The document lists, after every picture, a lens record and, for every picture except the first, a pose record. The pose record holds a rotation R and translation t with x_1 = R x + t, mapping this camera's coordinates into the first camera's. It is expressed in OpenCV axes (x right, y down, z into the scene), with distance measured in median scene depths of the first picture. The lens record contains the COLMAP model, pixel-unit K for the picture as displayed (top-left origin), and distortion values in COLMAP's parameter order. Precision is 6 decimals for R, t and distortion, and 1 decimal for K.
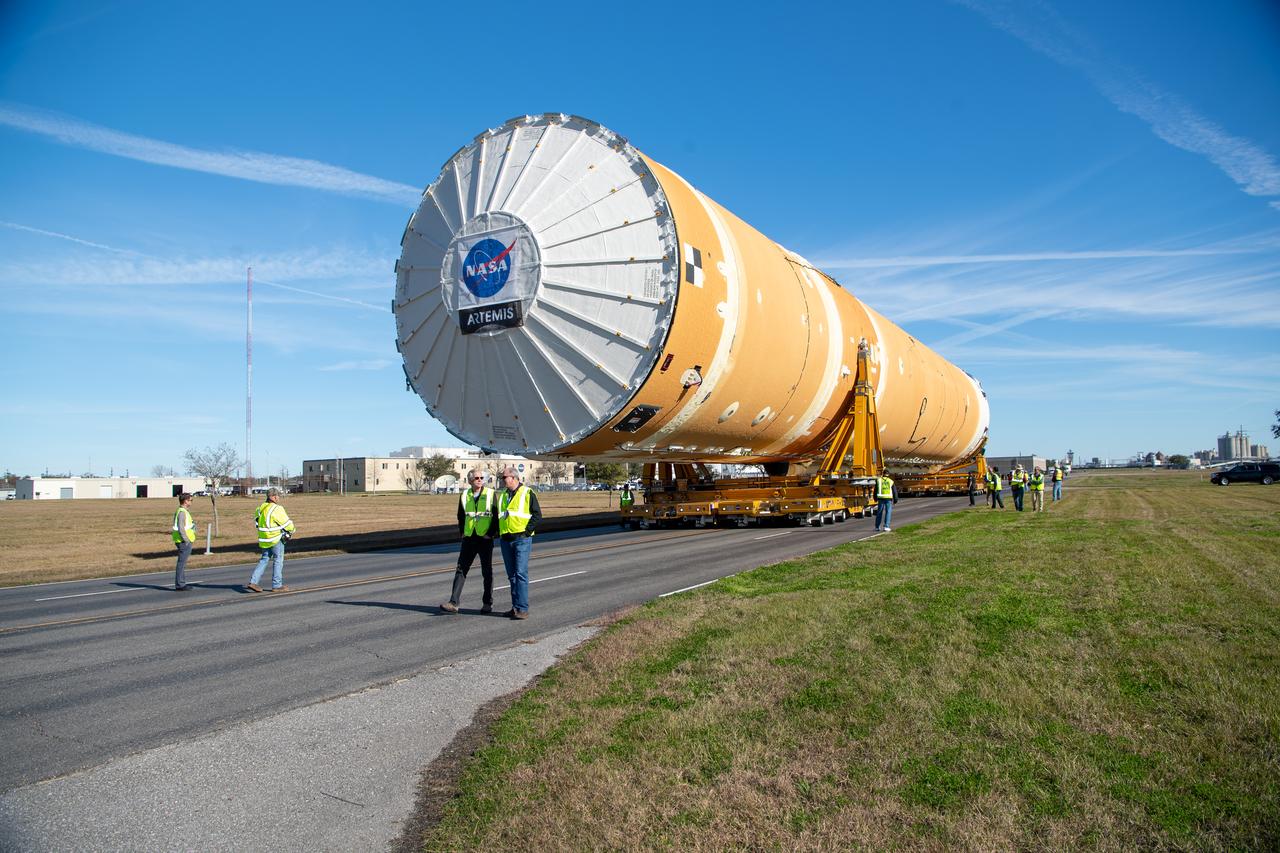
lens RADIAL K [[876.9, 0, 648.1], [0, 876.9, 421.6], [0, 0, 1]] dist [-0.051744, 0.005582]
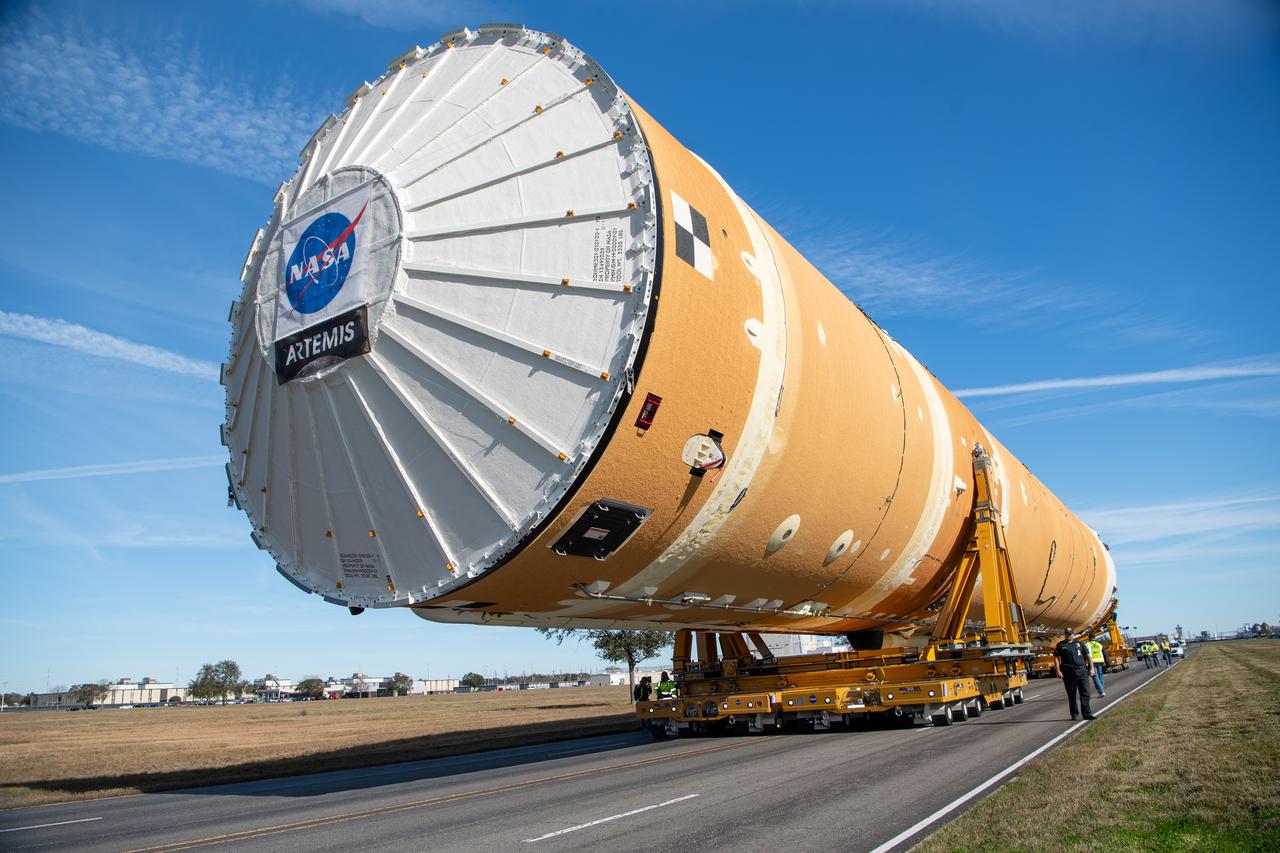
lens RADIAL K [[876.9, 0, 644.6], [0, 876.9, 424.3], [0, 0, 1]] dist [-0.051744, 0.005582]
pose [[0.995977, -0.049201, -0.074898, 0.056857], [0.032399, 0.976963, -0.210937, 0.047831], [0.083550, 0.207662, 0.974626, 0.493714]]
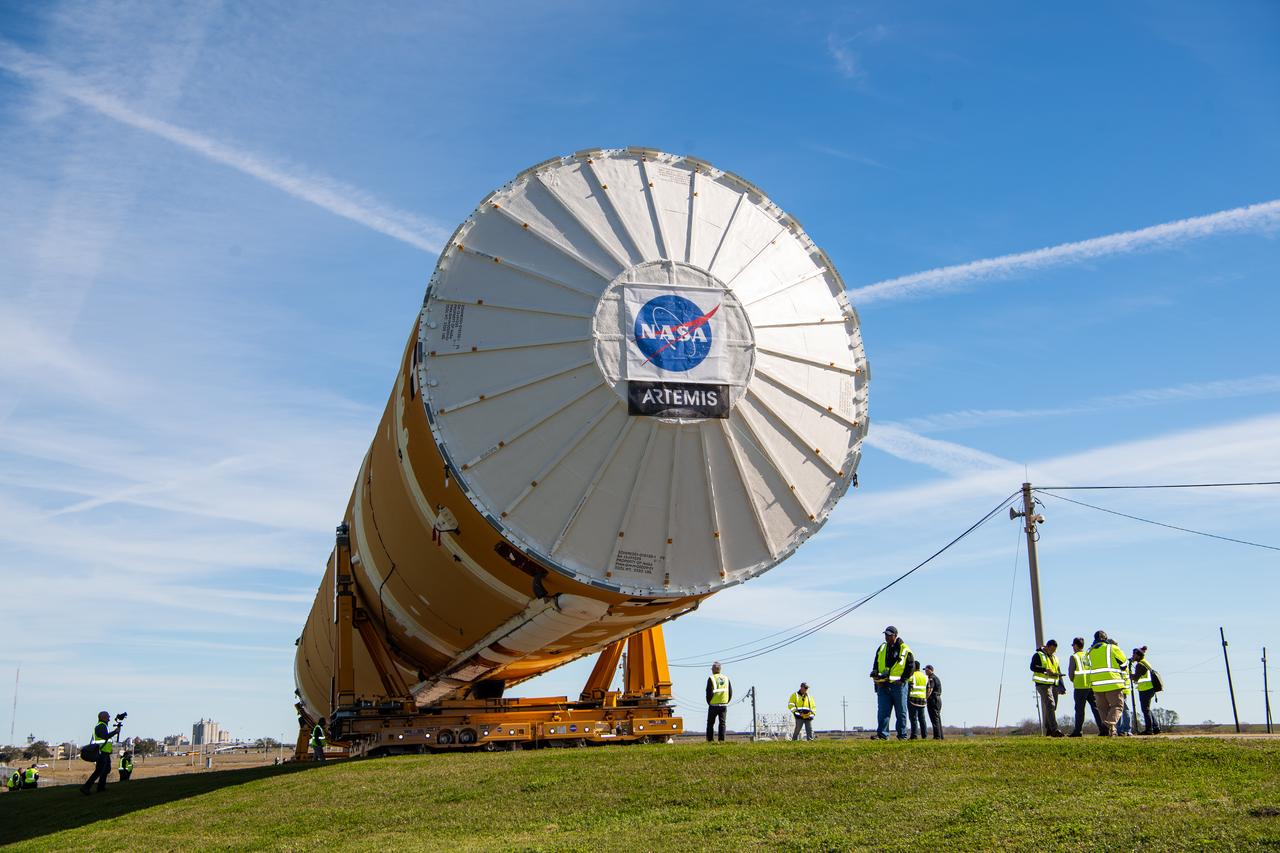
lens RADIAL K [[1323.6, 0, 642.1], [0, 1323.6, 432.8], [0, 0, 1]] dist [0.020907, 0.000000]
pose [[0.725038, 0.182479, 0.664094, -0.916833], [-0.037178, 0.973224, -0.226830, 0.157527], [-0.687705, 0.139771, 0.712409, 0.234602]]
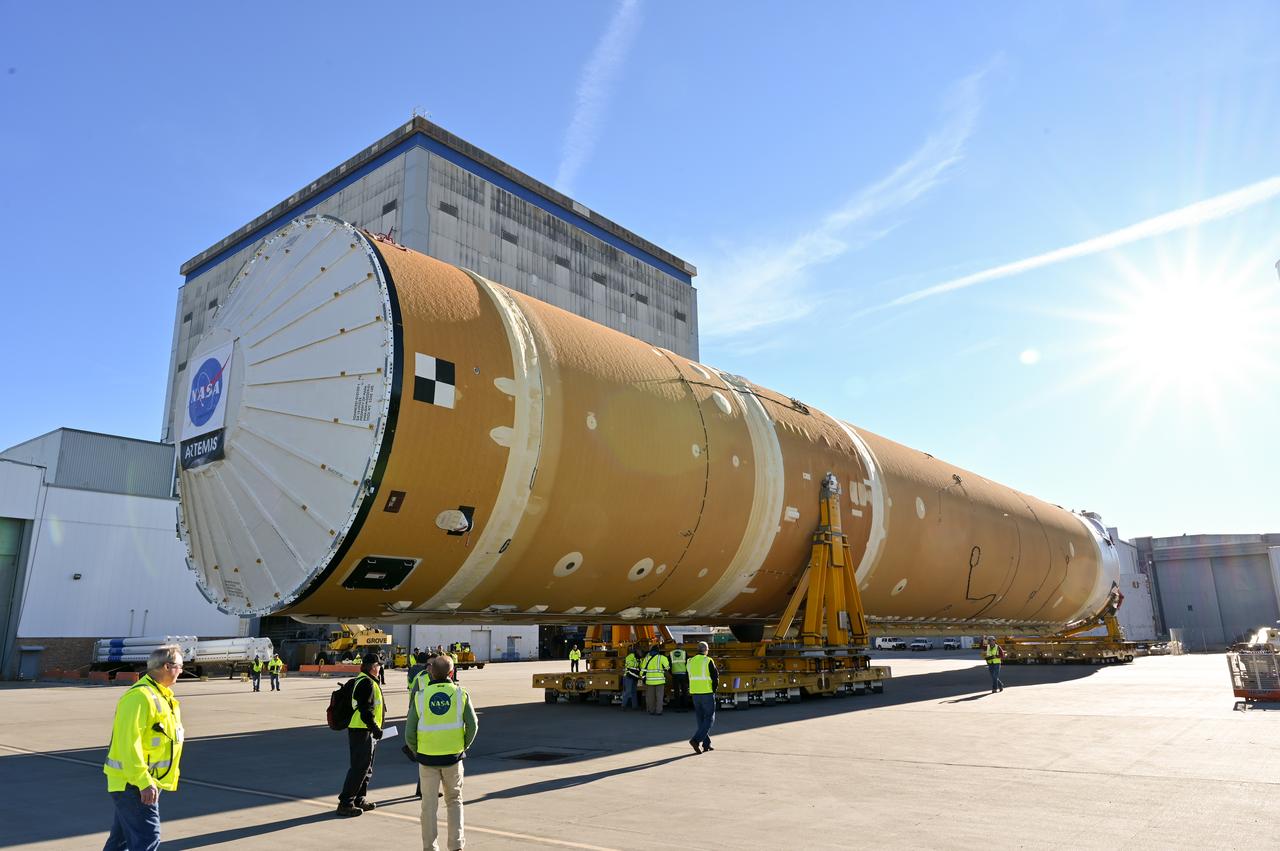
lens RADIAL K [[876.9, 0, 671.4], [0, 876.9, 424.0], [0, 0, 1]] dist [-0.051744, 0.005582]
pose [[0.985218, -0.025701, -0.169365, 0.398460], [-0.002918, 0.986020, -0.166600, -0.006017], [0.171279, 0.164632, 0.971370, 0.263470]]
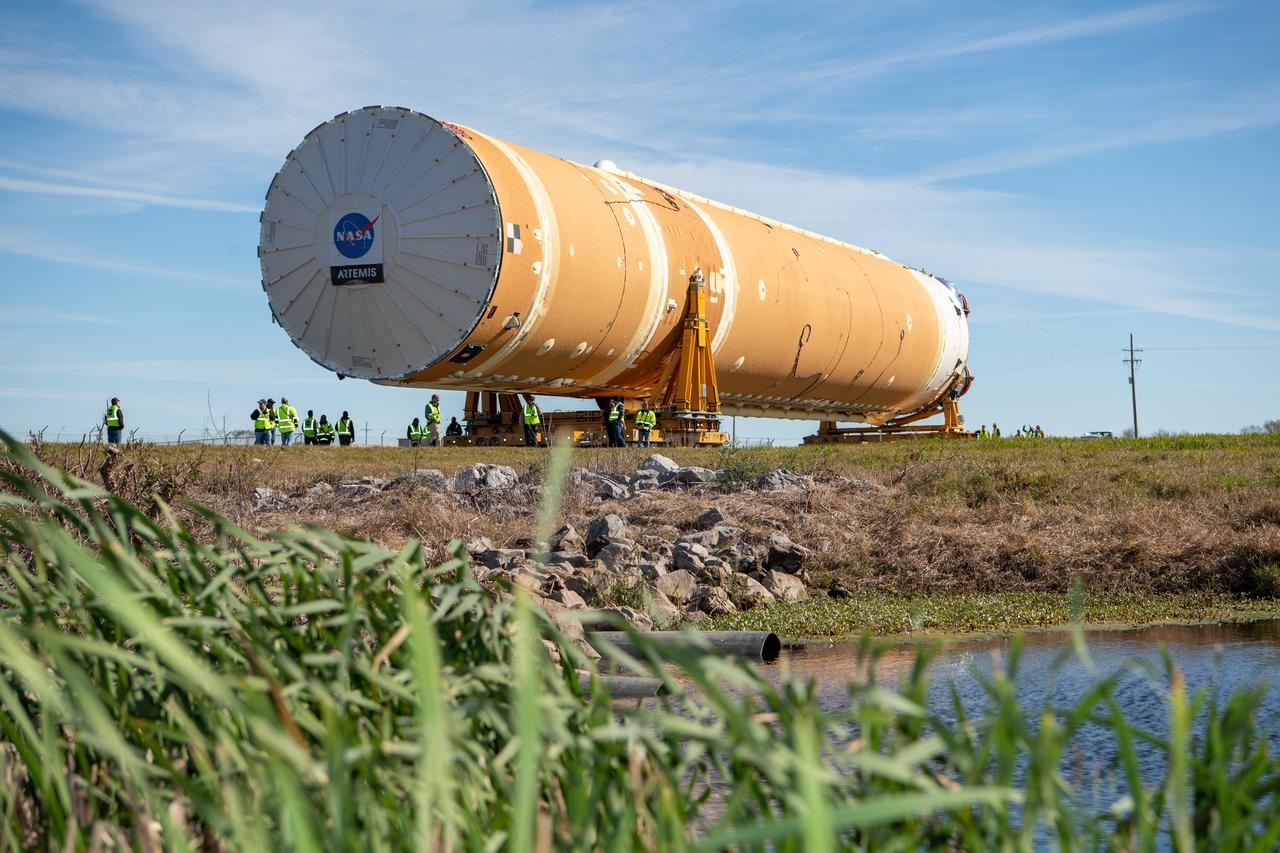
lens RADIAL K [[2020.8, 0, 639.5], [0, 2020.8, 428.3], [0, 0, 1]] dist [0.215893, 0.000000]
pose [[0.995440, 0.018092, 0.093664, -0.039505], [-0.022989, 0.998410, 0.051472, -0.054211], [-0.092584, -0.053390, 0.994272, -2.040714]]
